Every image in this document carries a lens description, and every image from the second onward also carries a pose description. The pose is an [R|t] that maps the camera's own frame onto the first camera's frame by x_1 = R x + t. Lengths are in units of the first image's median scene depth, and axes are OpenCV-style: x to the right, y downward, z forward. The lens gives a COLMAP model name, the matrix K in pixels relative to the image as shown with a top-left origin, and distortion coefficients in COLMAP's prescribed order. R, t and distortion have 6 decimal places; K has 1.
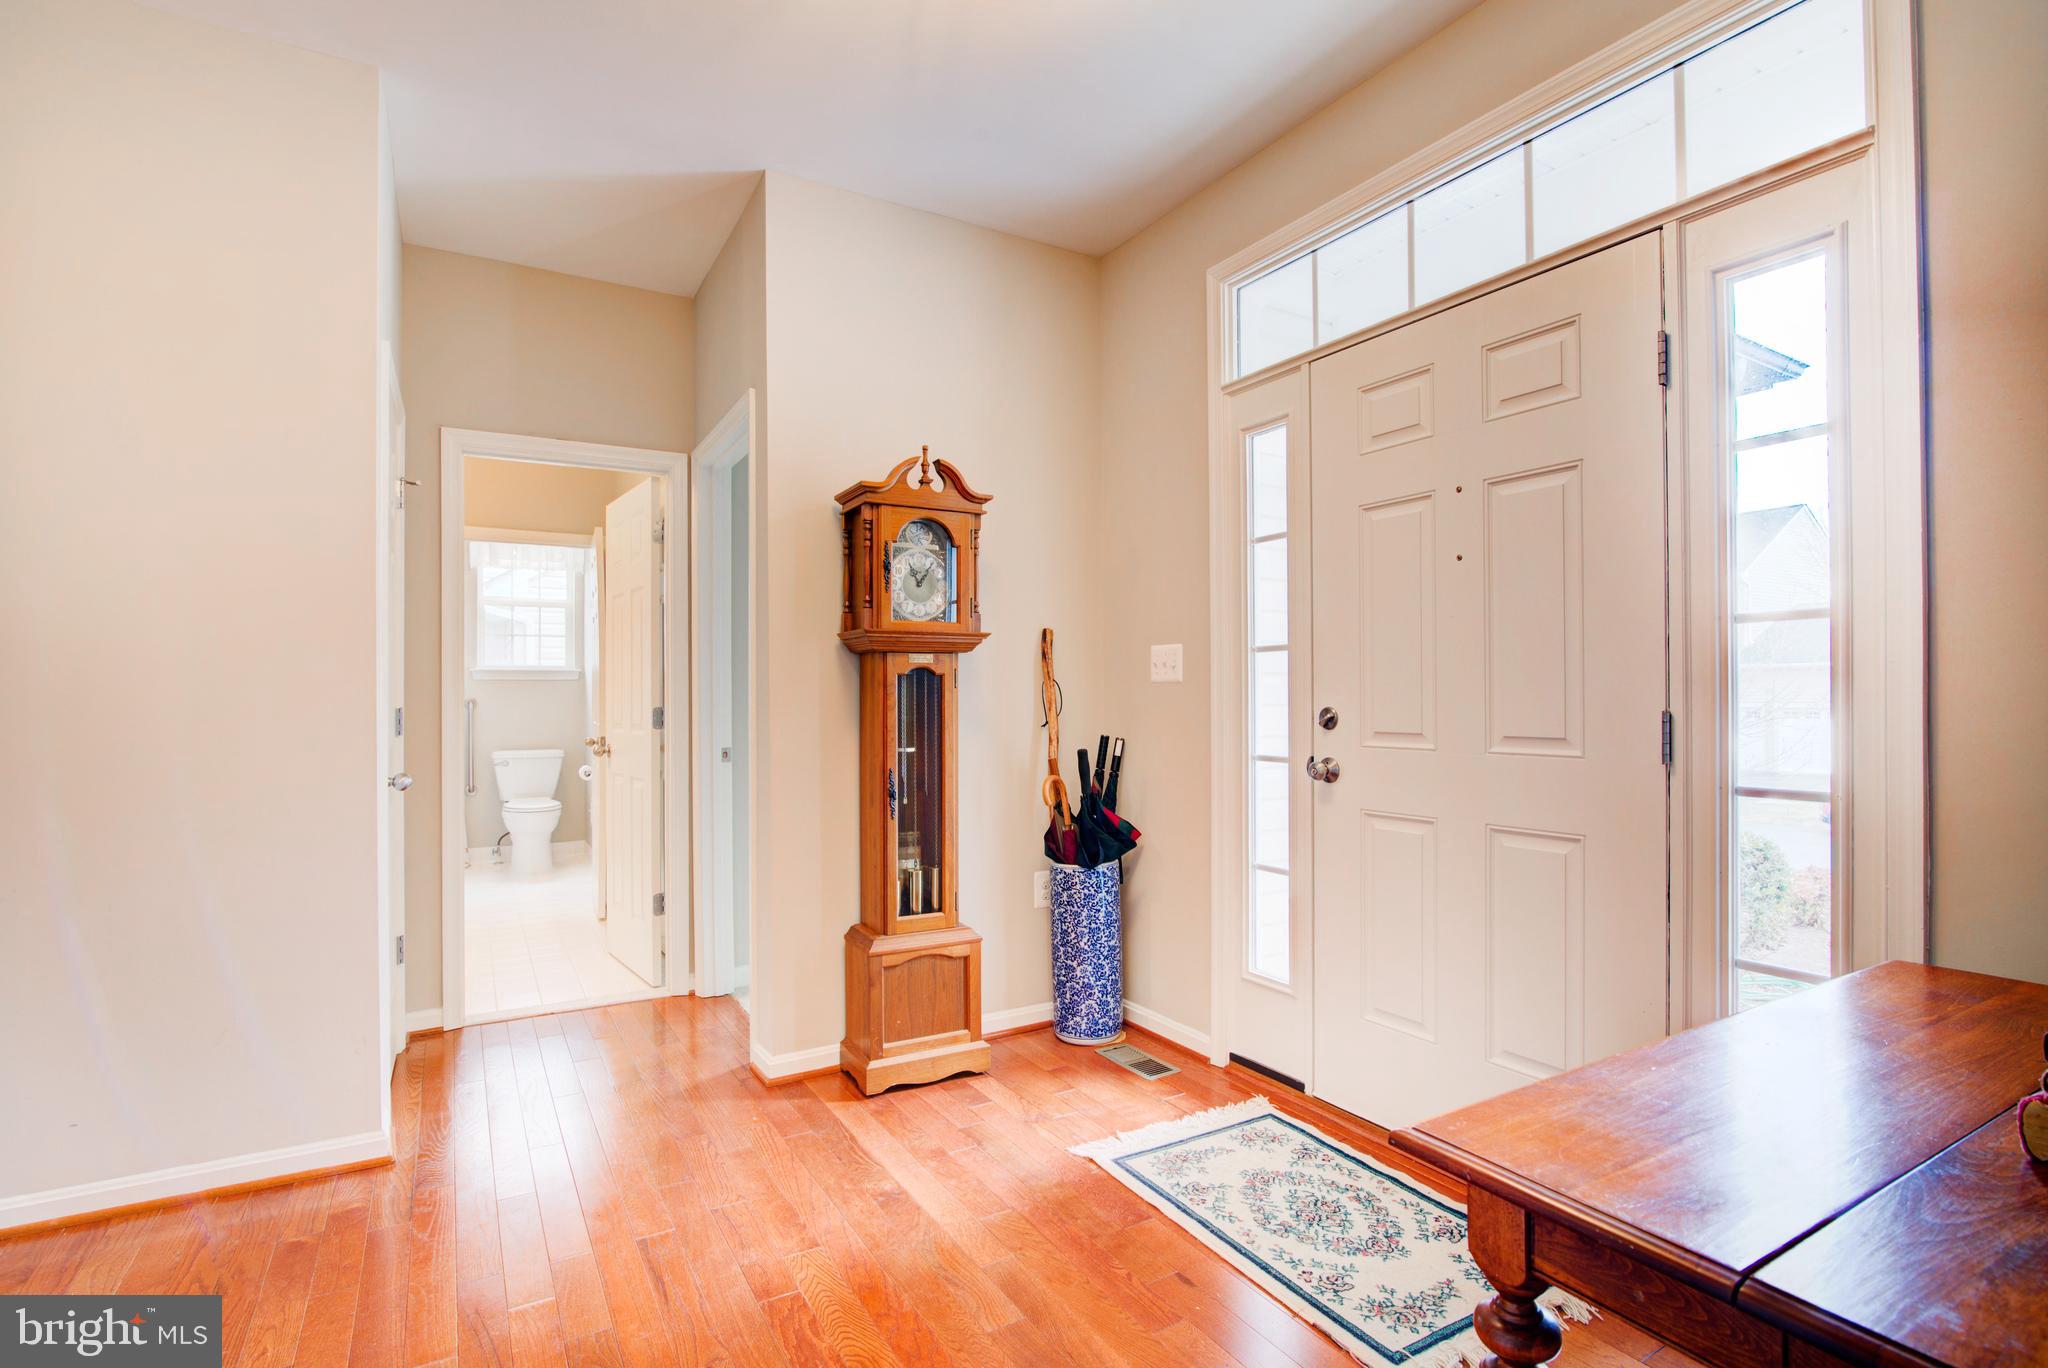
lens RADIAL K [[949.3, 0, 1005.3], [0, 949.3, 692.8], [0, 0, 1]] dist [-0.021660, -0.000735]
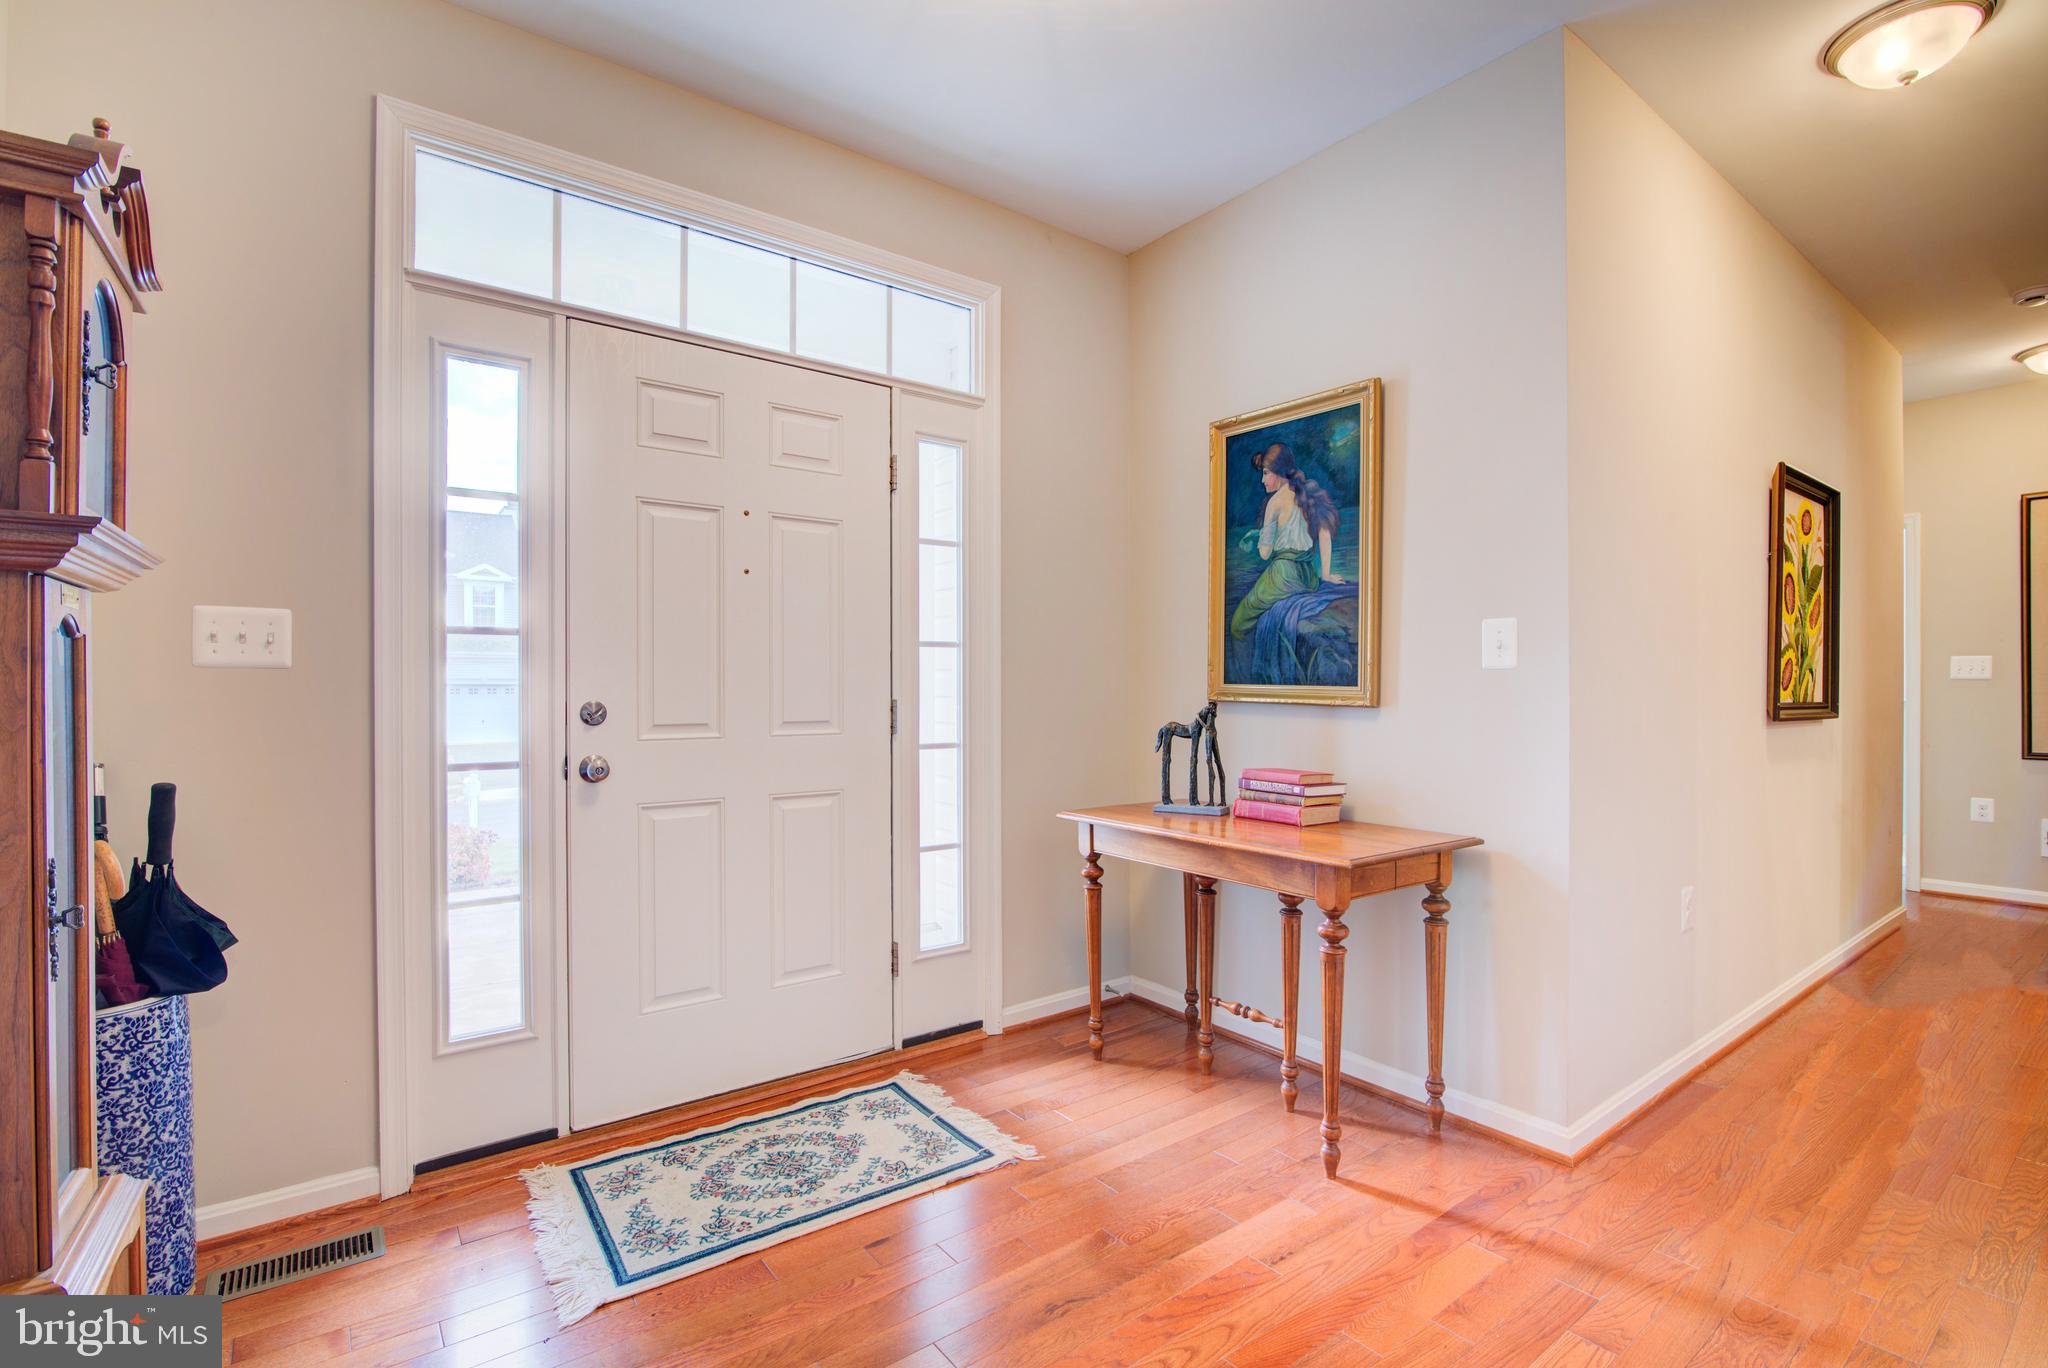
lens RADIAL K [[949.3, 0, 1013.3], [0, 949.3, 690.3], [0, 0, 1]] dist [-0.021660, -0.000735]
pose [[-0.118175, 0.004349, 0.992983, -0.698290], [-0.002908, 0.999985, -0.004726, 0.008403], [-0.992988, -0.003446, -0.118161, 0.778613]]
